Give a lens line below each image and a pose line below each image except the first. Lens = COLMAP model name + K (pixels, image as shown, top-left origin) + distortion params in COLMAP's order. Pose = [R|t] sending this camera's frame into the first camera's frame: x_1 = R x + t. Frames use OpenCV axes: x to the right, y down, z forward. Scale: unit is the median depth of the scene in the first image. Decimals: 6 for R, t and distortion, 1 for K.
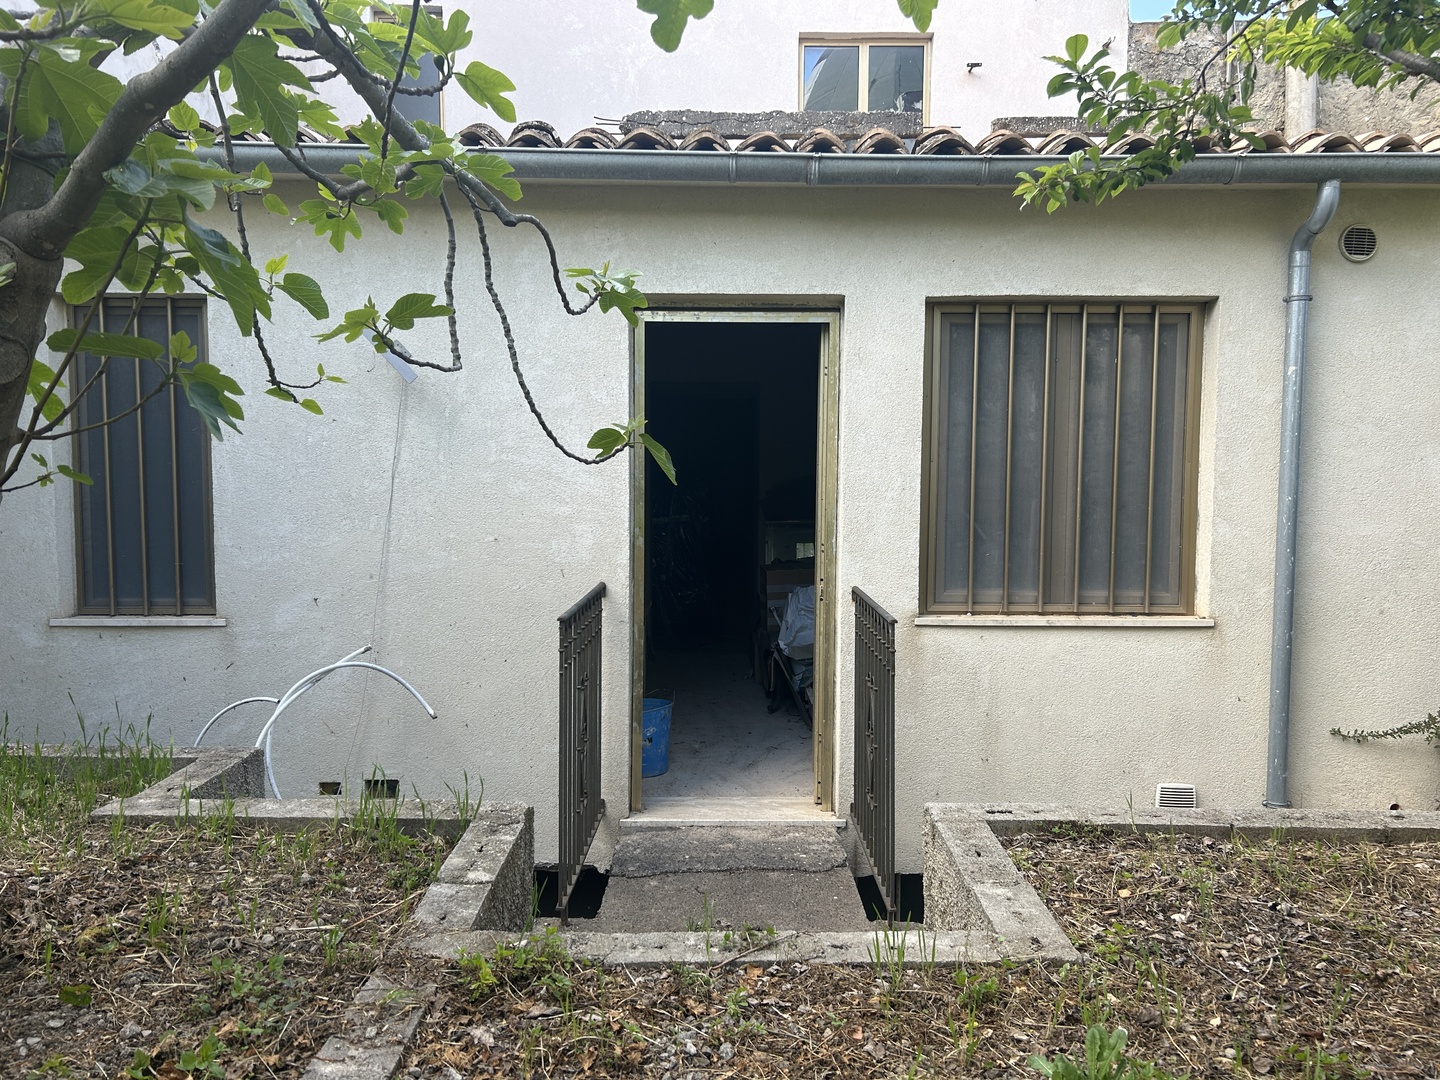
lens RADIAL K [[1091.3, 0, 718.7], [0, 1091.3, 529.9], [0, 0, 1]] dist [0.054670, -0.036713]
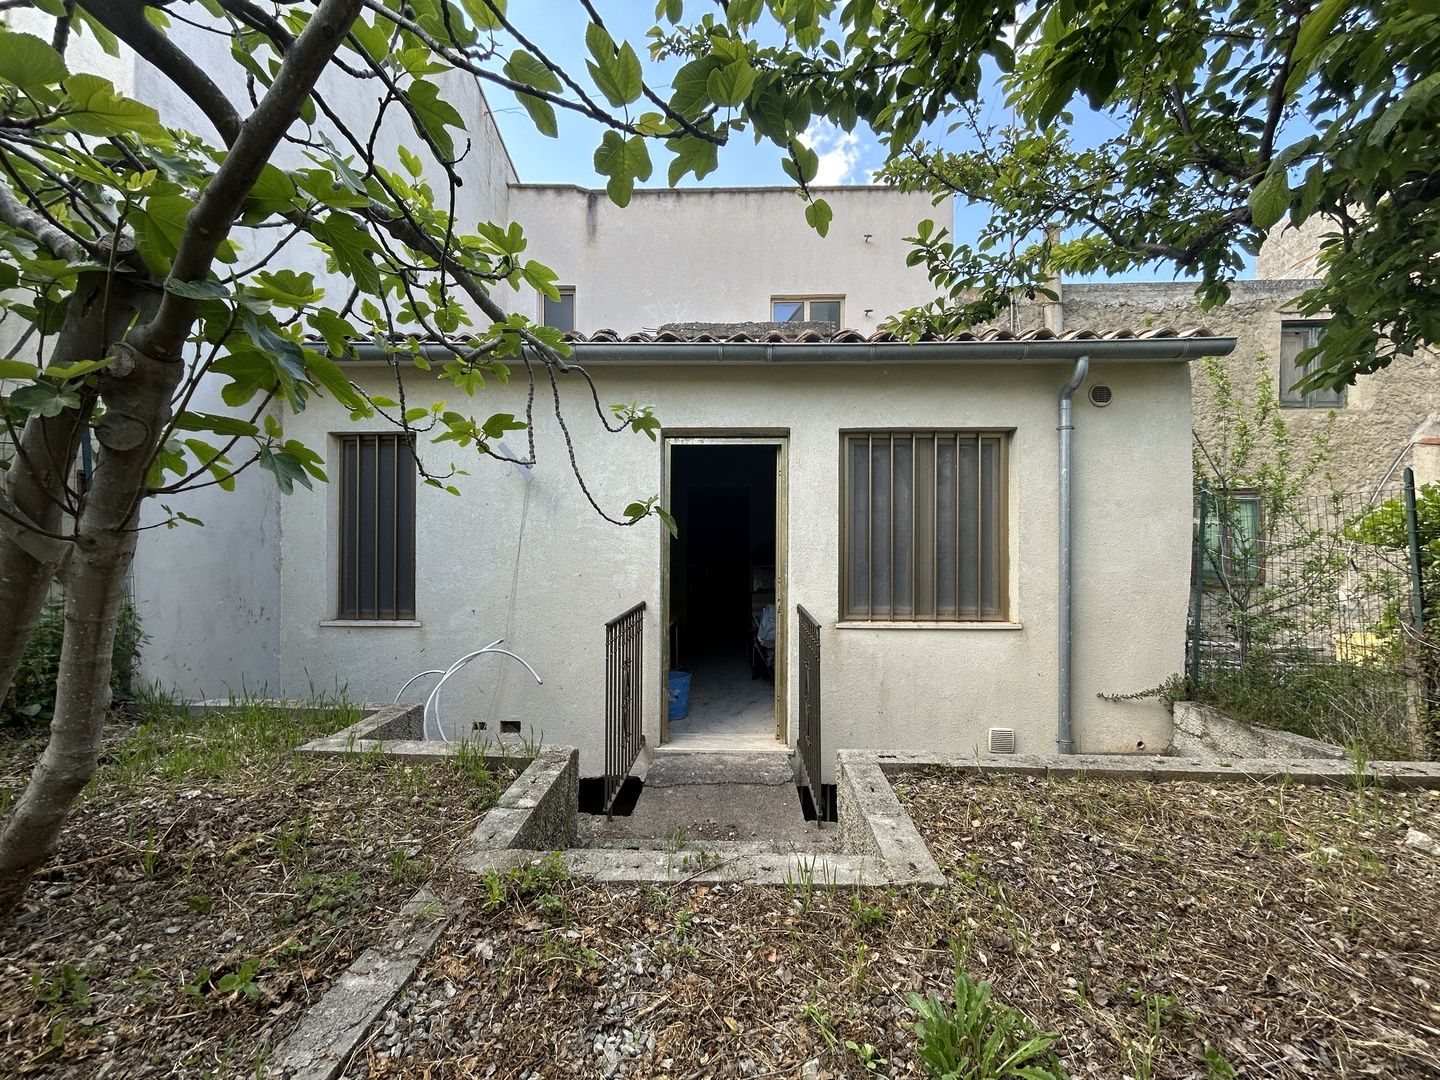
lens RADIAL K [[577.6, 0, 718.0], [0, 577.6, 532.7], [0, 0, 1]] dist [0.003599, 0.001898]
pose [[0.999172, -0.003232, -0.040553, 0.058050], [0.000354, 0.997492, -0.070780, 0.010076], [0.040680, 0.070707, 0.996667, 0.186460]]
